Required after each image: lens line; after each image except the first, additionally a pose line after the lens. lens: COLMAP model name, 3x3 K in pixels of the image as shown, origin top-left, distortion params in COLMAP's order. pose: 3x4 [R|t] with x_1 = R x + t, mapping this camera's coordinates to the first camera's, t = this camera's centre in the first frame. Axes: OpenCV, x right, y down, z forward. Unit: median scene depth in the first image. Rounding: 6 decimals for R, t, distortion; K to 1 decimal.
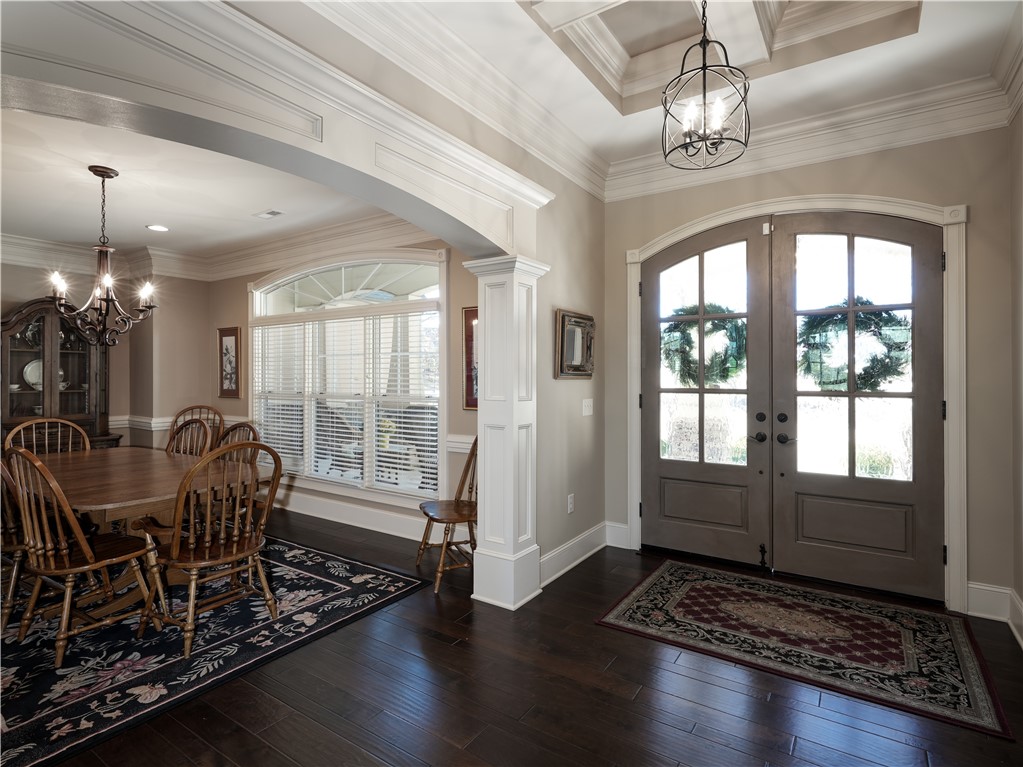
lens RADIAL K [[521.2, 0, 510.3], [0, 521.2, 385.8], [0, 0, 1]] dist [-0.003791, 0.000877]
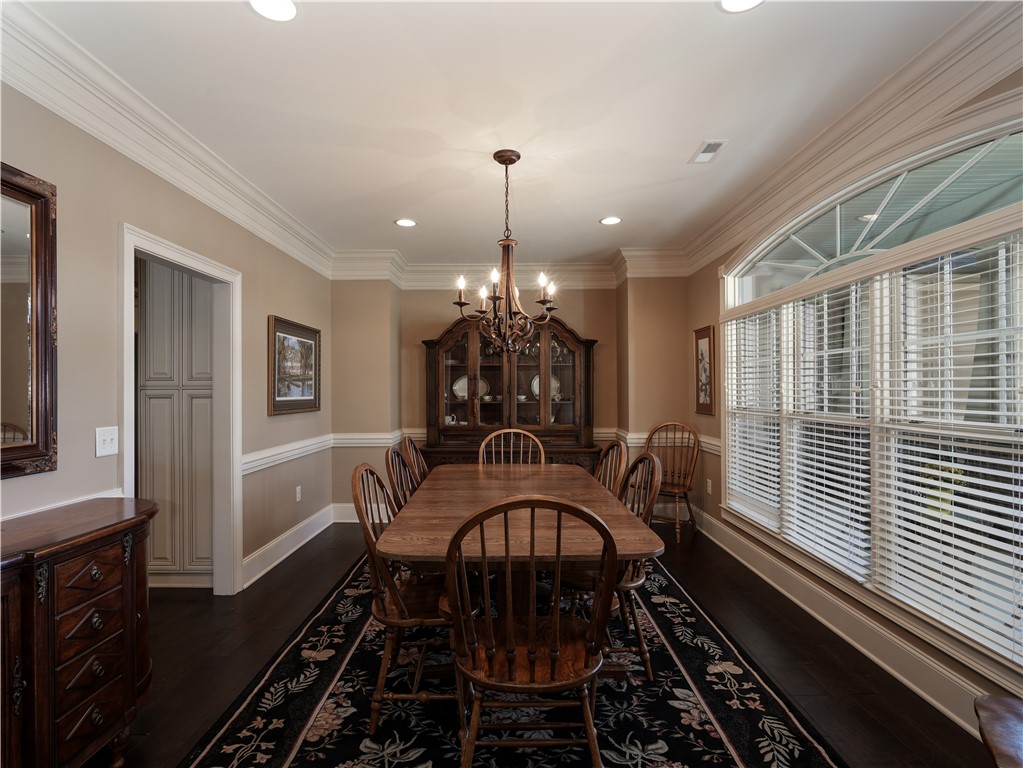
lens RADIAL K [[521.2, 0, 510.3], [0, 521.2, 386.3], [0, 0, 1]] dist [-0.003791, 0.000877]
pose [[0.539776, -0.006808, -0.841781, -0.022693], [-0.013449, 0.999770, -0.016710, -0.003203], [0.841702, 0.020340, 0.539560, 0.393596]]
